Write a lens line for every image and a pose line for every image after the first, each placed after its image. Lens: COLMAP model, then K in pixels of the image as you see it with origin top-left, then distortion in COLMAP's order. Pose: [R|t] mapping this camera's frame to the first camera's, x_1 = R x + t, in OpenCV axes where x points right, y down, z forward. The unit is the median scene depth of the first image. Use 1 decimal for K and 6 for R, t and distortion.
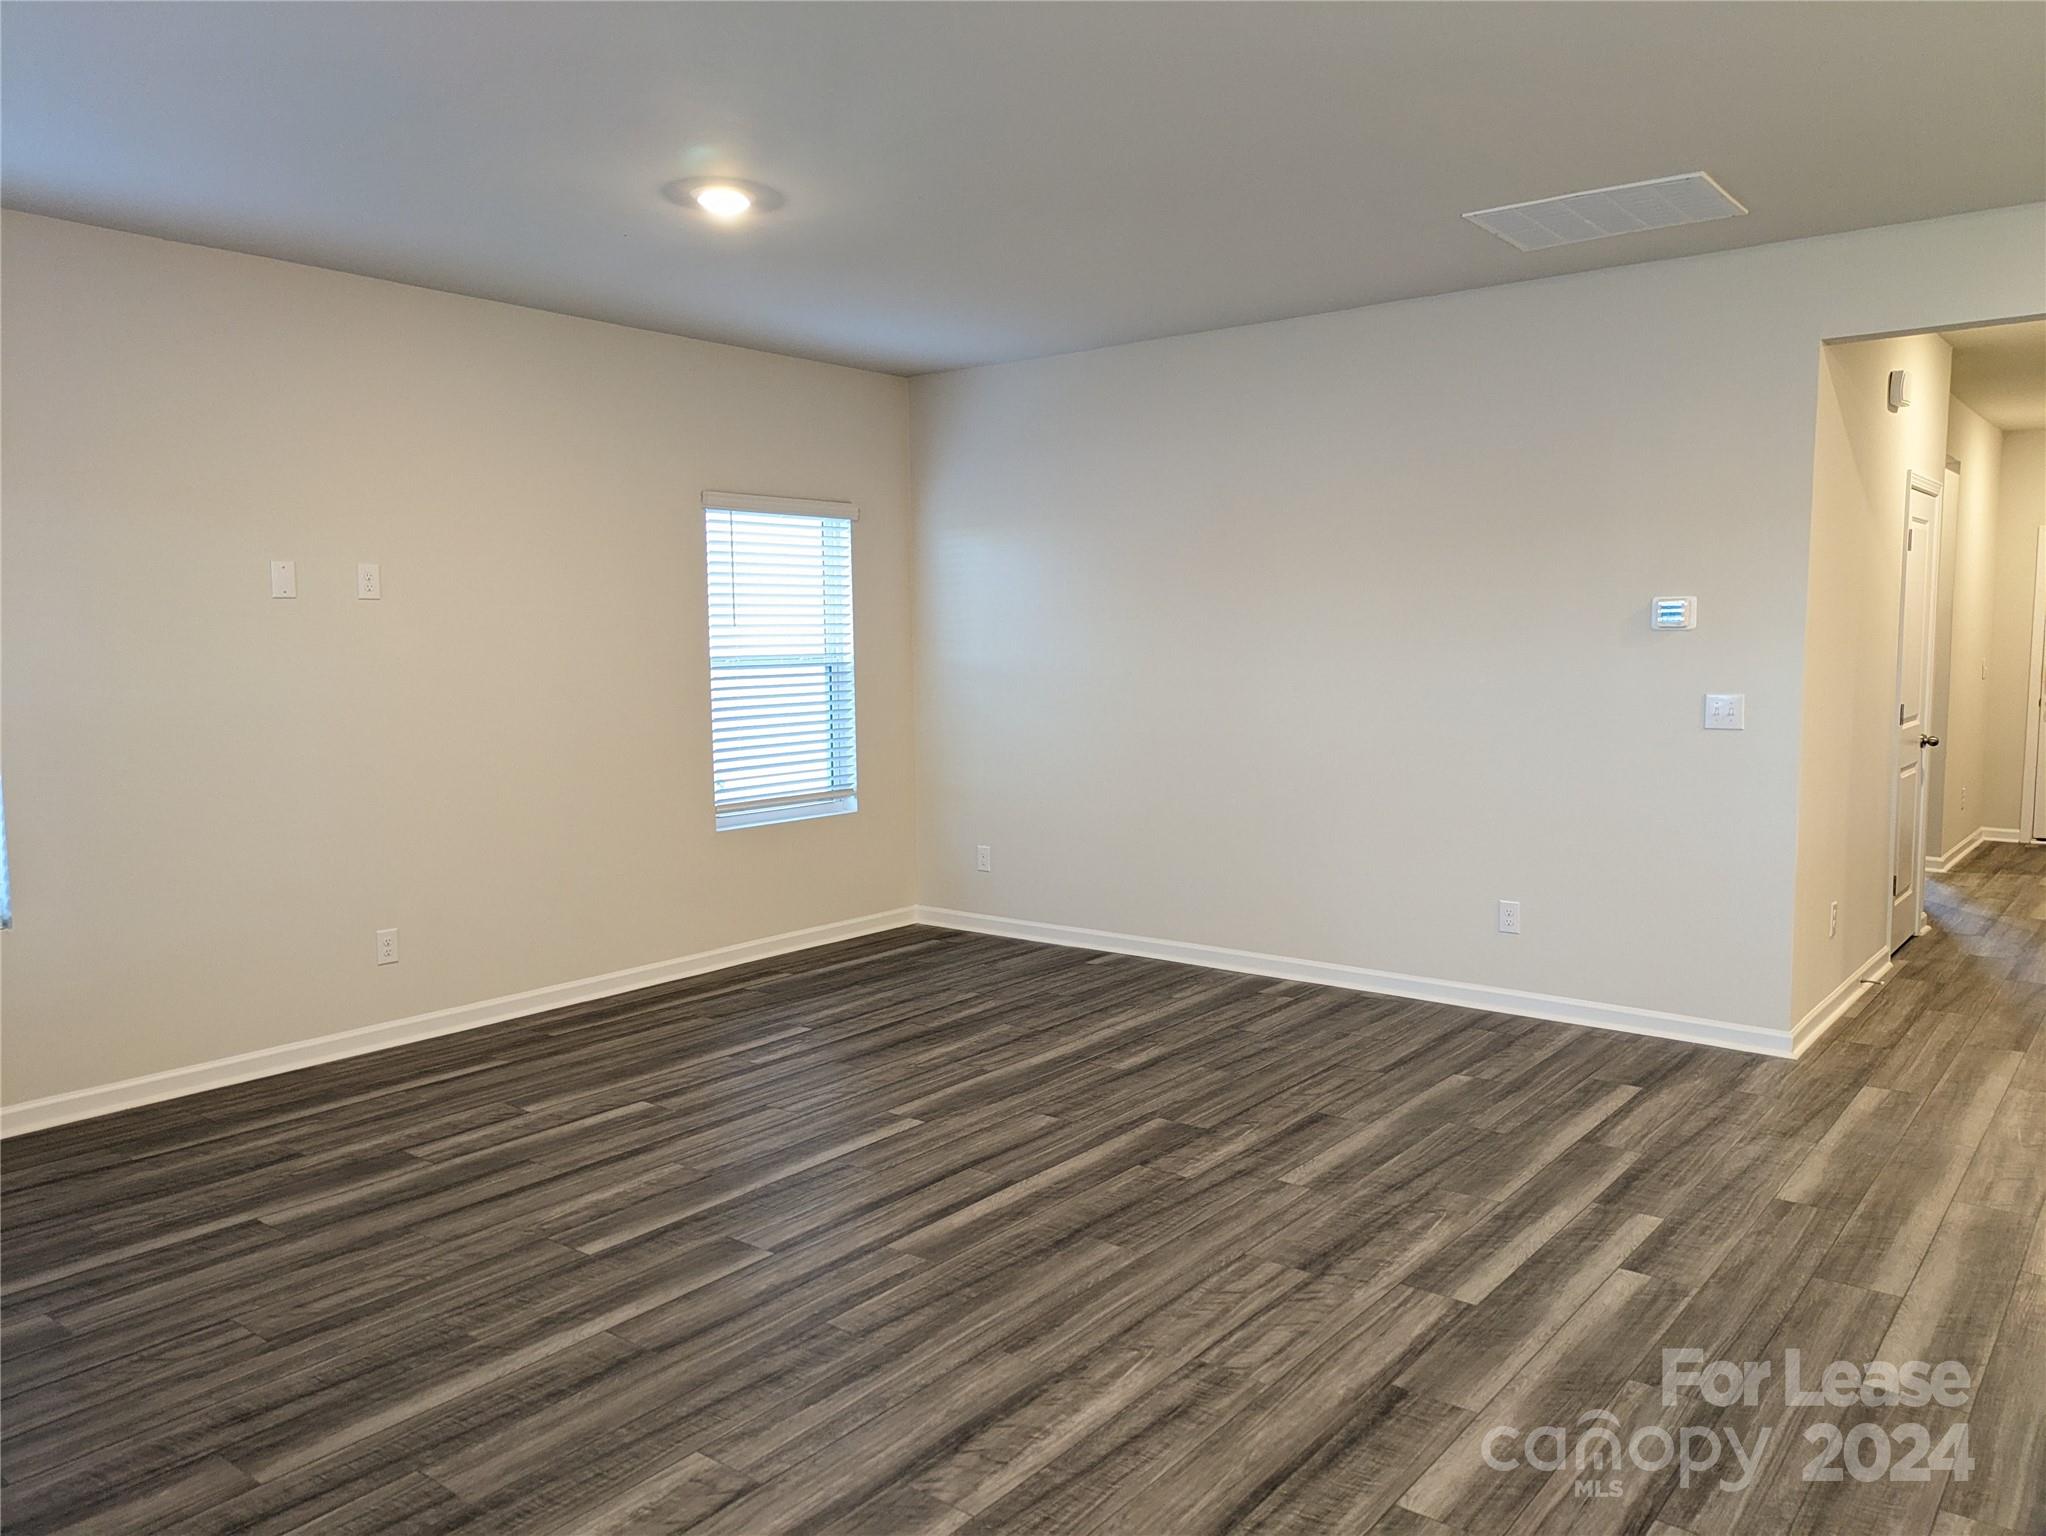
lens RADIAL K [[1504.2, 0, 1023.0], [0, 1504.2, 768.0], [0, 0, 1]] dist [0.082231, -0.078854]
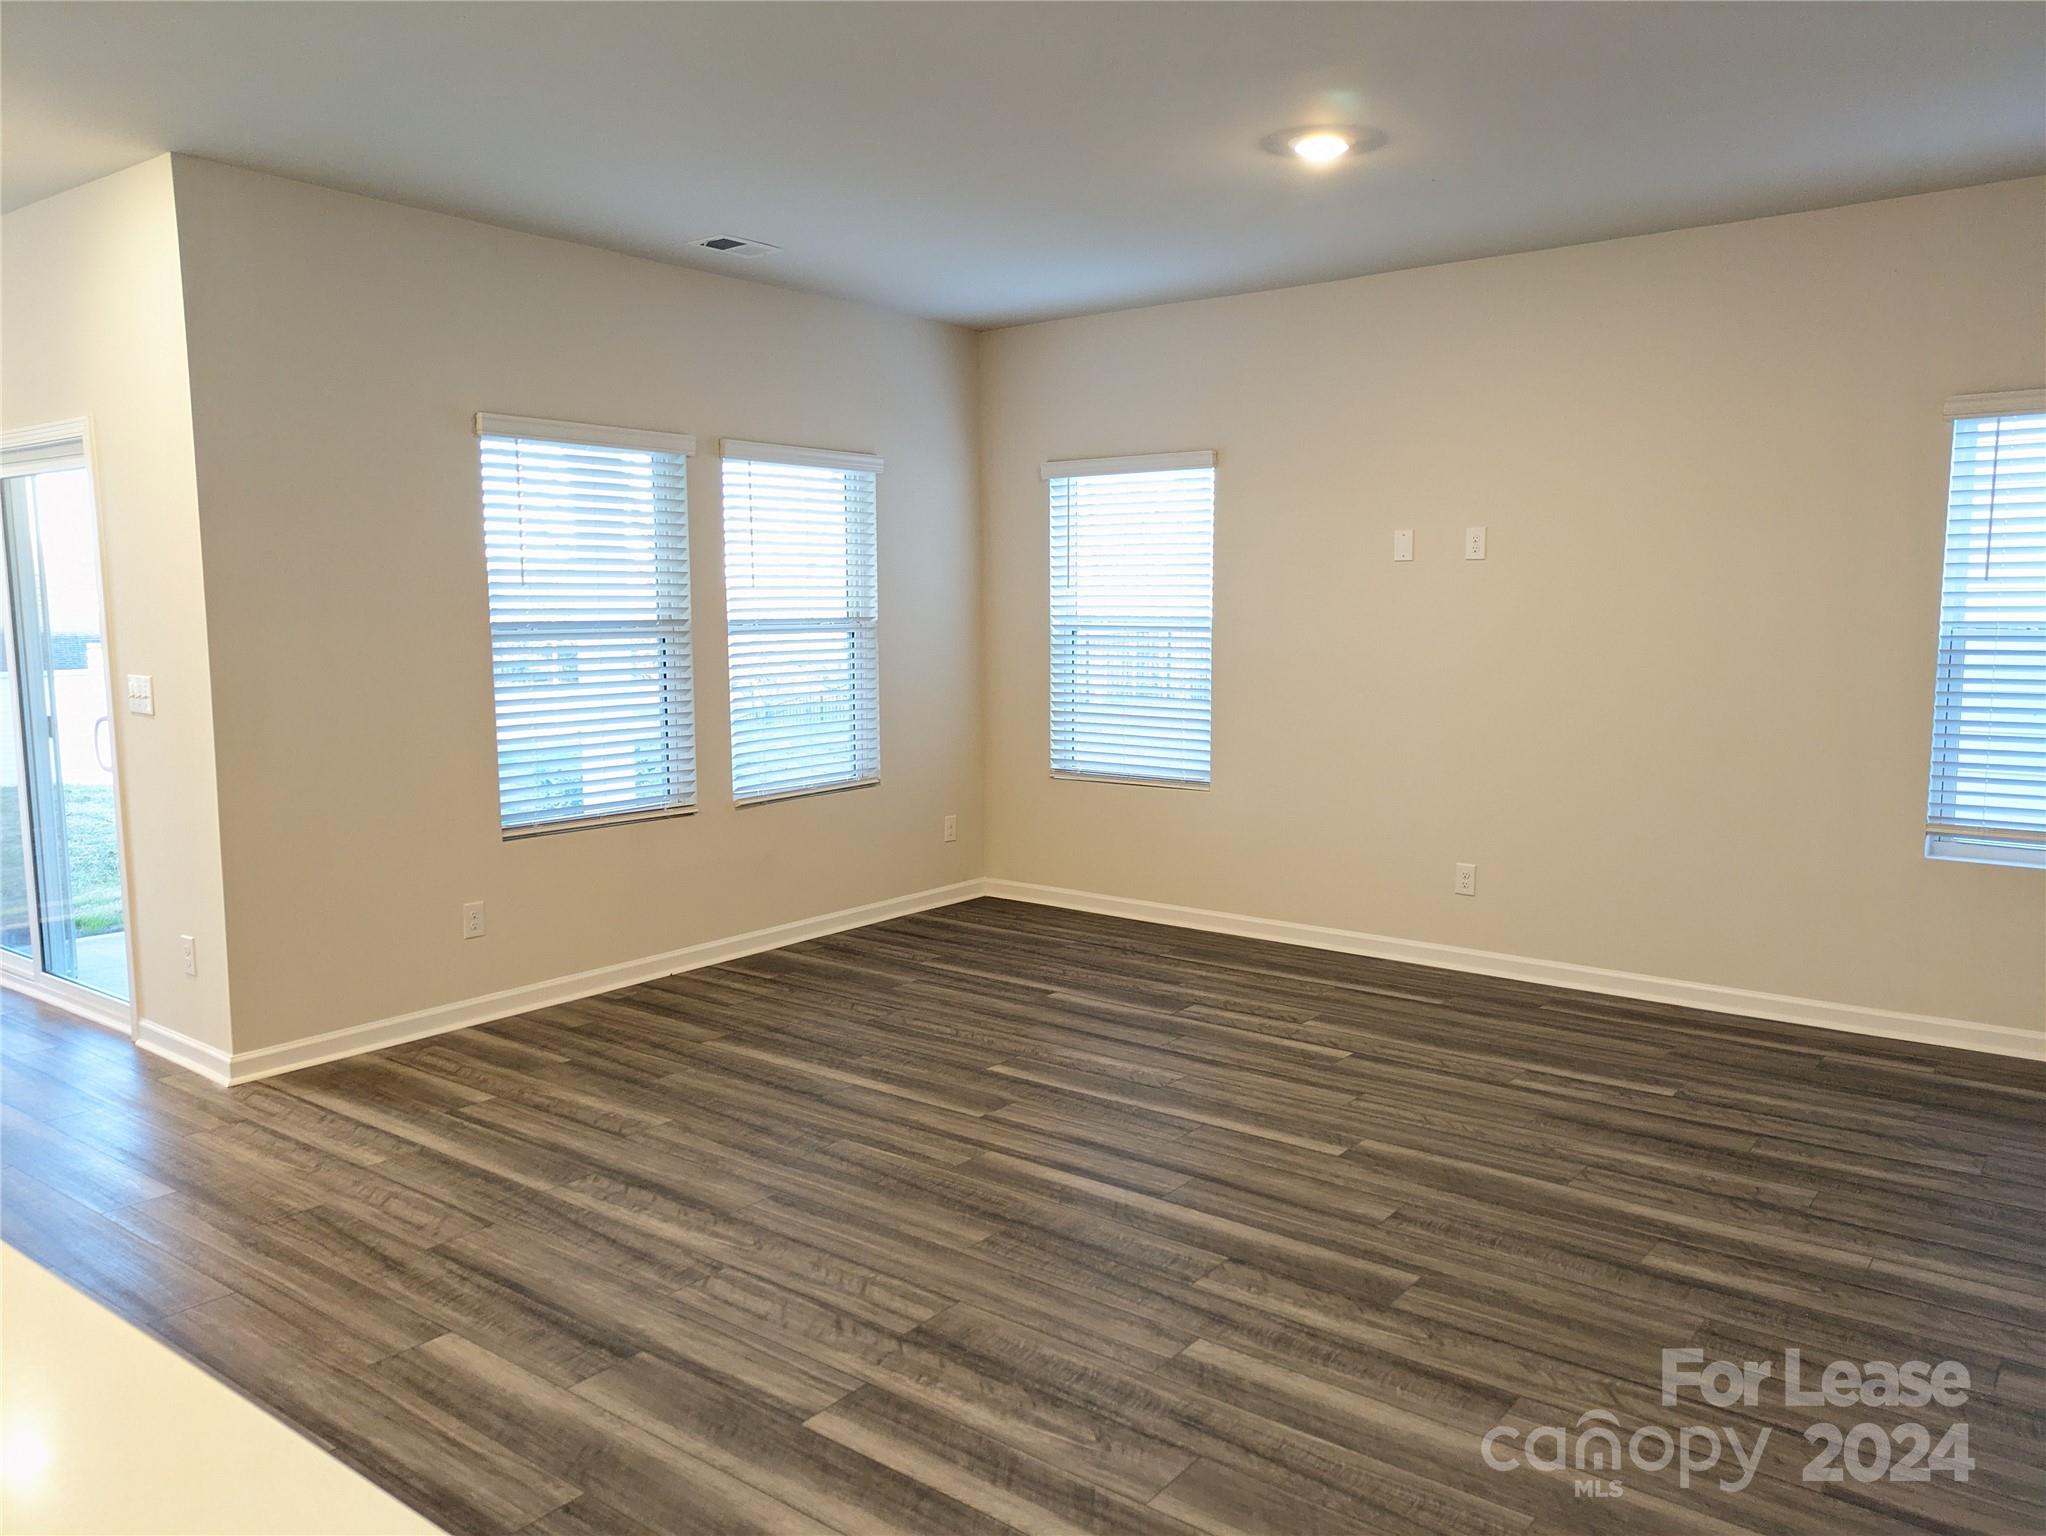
lens RADIAL K [[1504.2, 0, 1023.0], [0, 1504.2, 768.0], [0, 0, 1]] dist [0.082231, -0.078854]
pose [[0.008694, 0.120610, -0.992662, 0.828874], [-0.088006, 0.988940, 0.119387, -0.082104], [0.996082, 0.086322, 0.019212, 0.830664]]
